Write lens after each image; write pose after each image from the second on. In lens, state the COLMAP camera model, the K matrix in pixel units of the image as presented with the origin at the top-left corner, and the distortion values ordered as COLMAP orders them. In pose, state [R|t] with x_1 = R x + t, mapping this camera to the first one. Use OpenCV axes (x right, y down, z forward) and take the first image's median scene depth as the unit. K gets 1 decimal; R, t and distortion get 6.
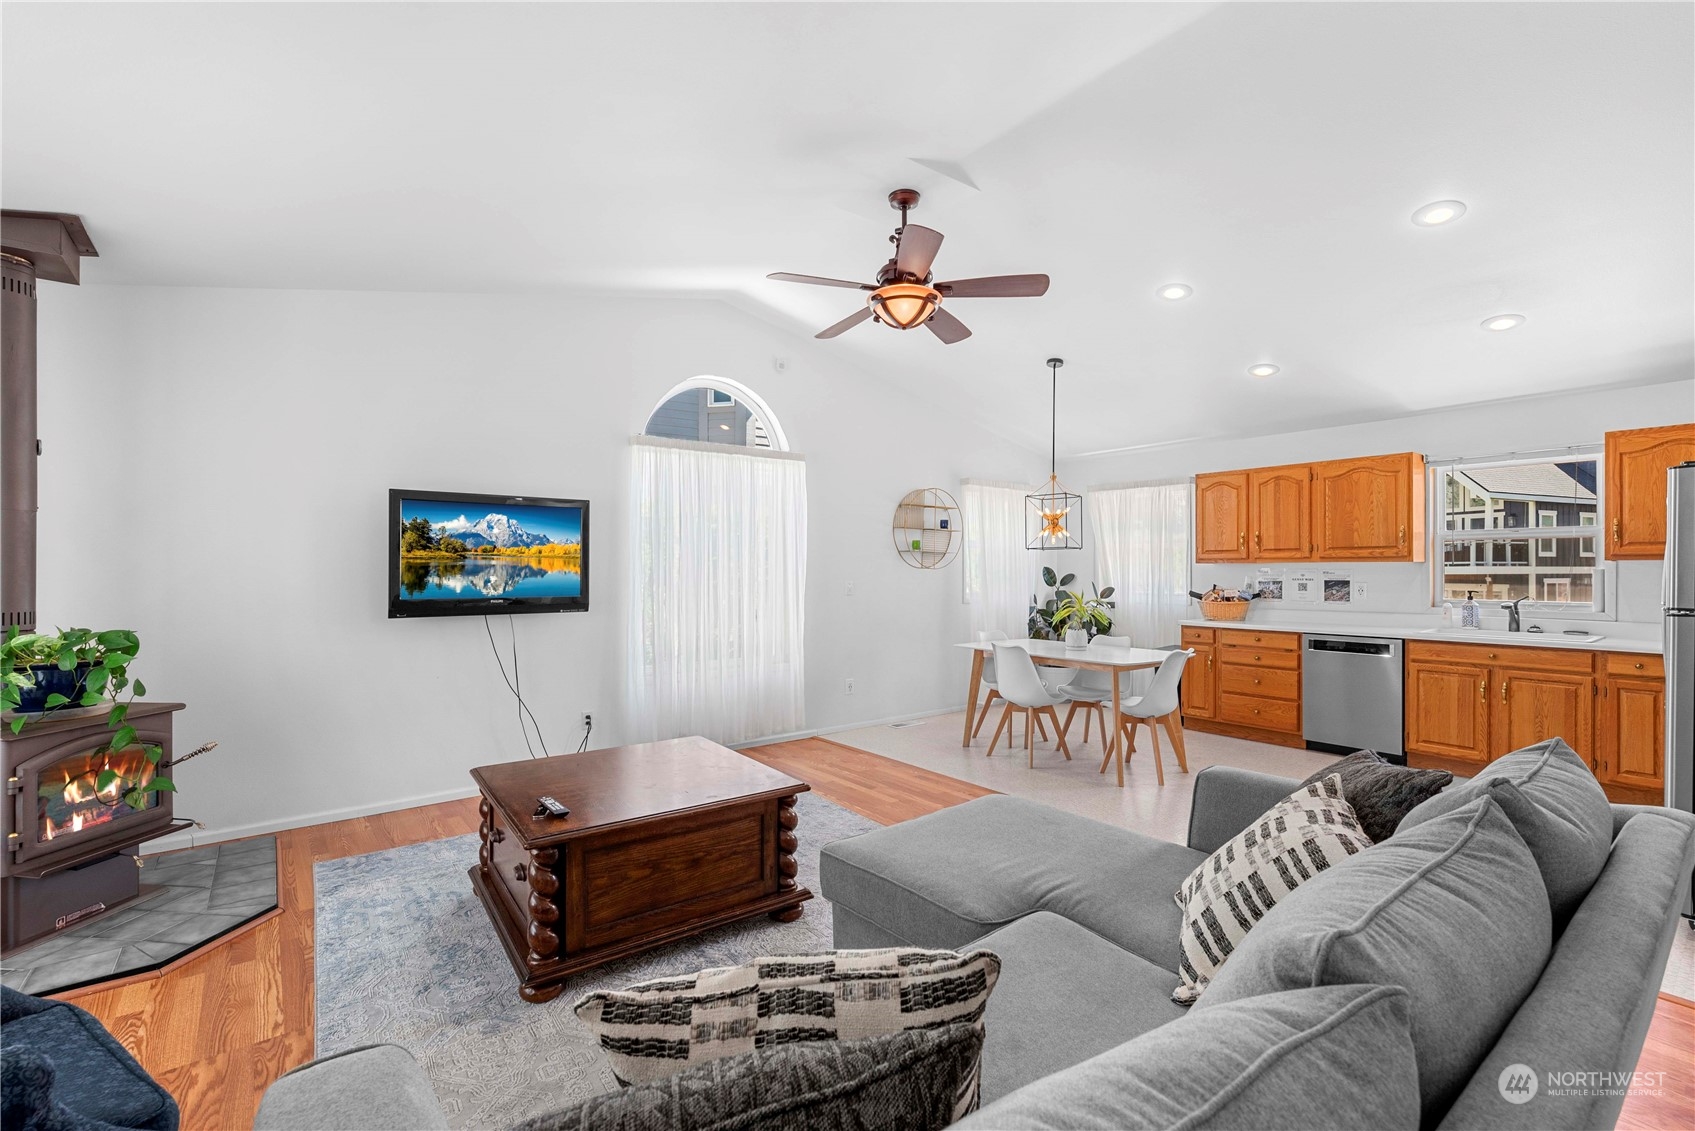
lens RADIAL K [[737.0, 0, 854.7], [0, 737.0, 565.6], [0, 0, 1]] dist [-0.001383, -0.000122]
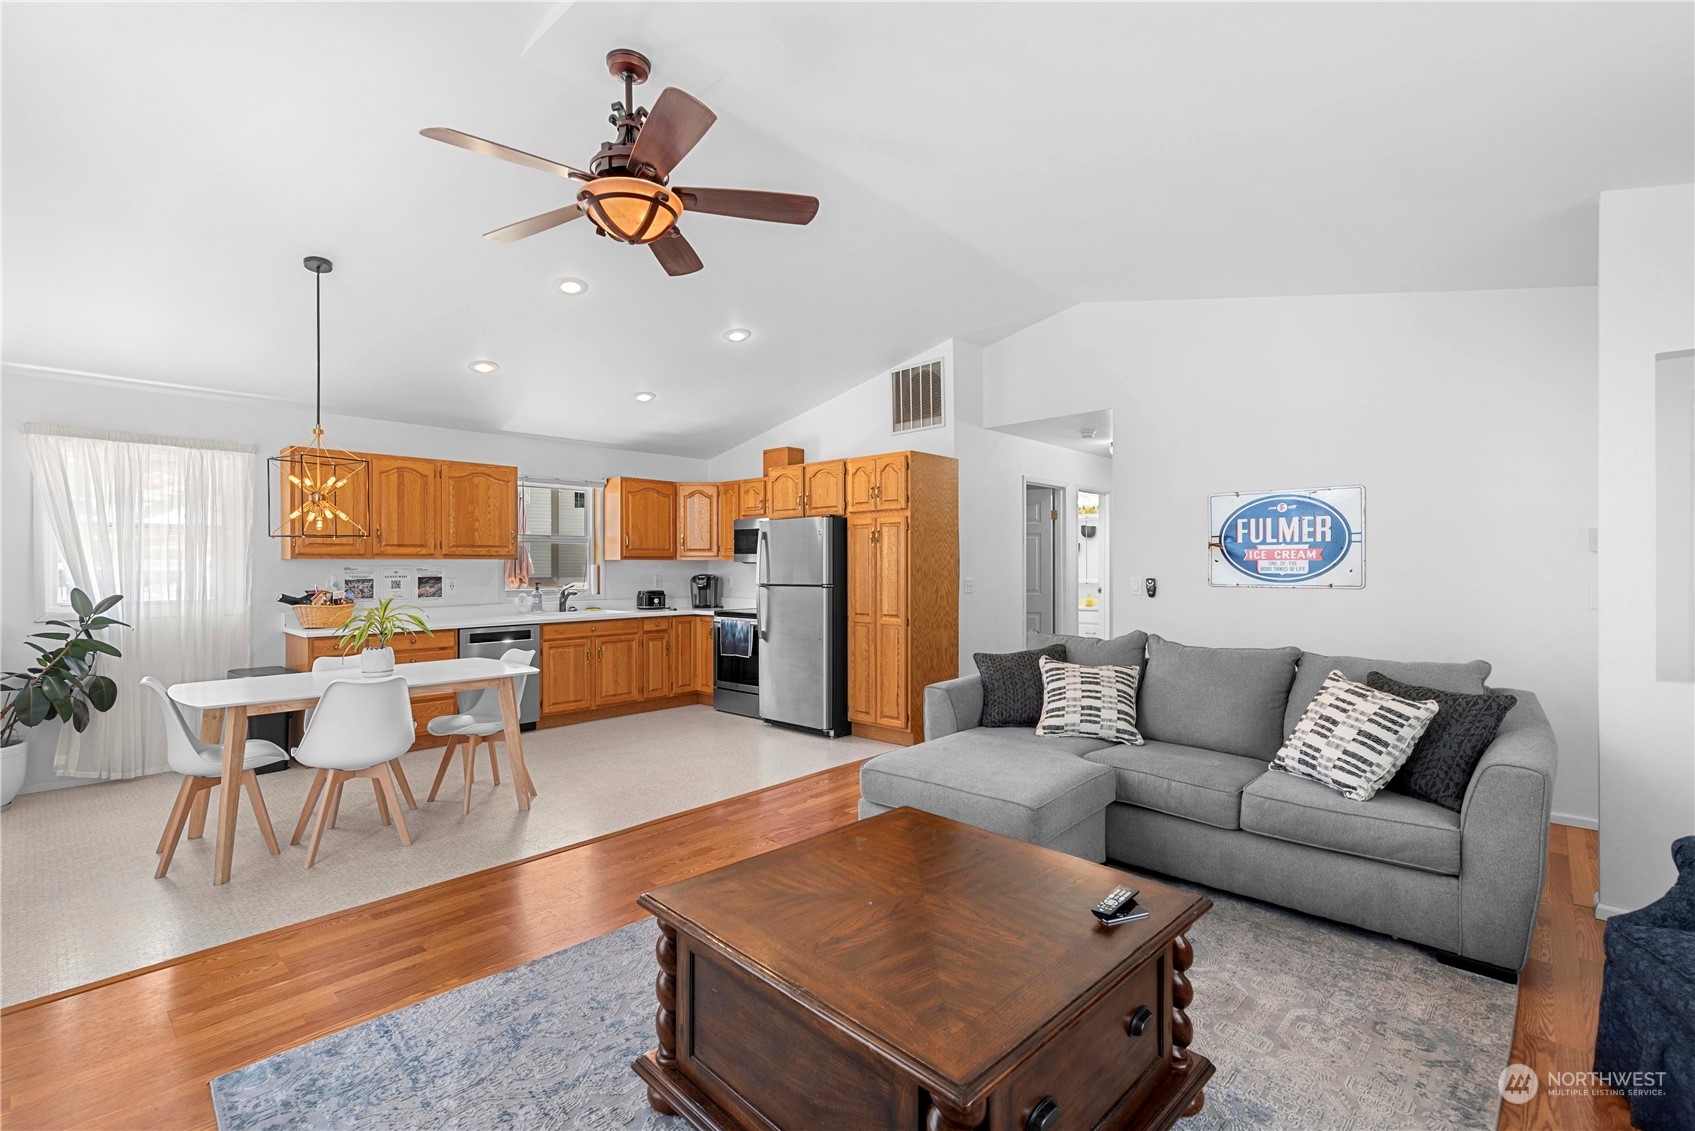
lens RADIAL K [[749.2, 0, 851.3], [0, 749.2, 565.5], [0, 0, 1]] dist [0.000021, 0.000251]
pose [[-0.152492, -0.001754, 0.988303, -0.546928], [-0.003461, 0.999993, 0.001240, 0.001105], [-0.988299, -0.003232, -0.152497, 0.689429]]
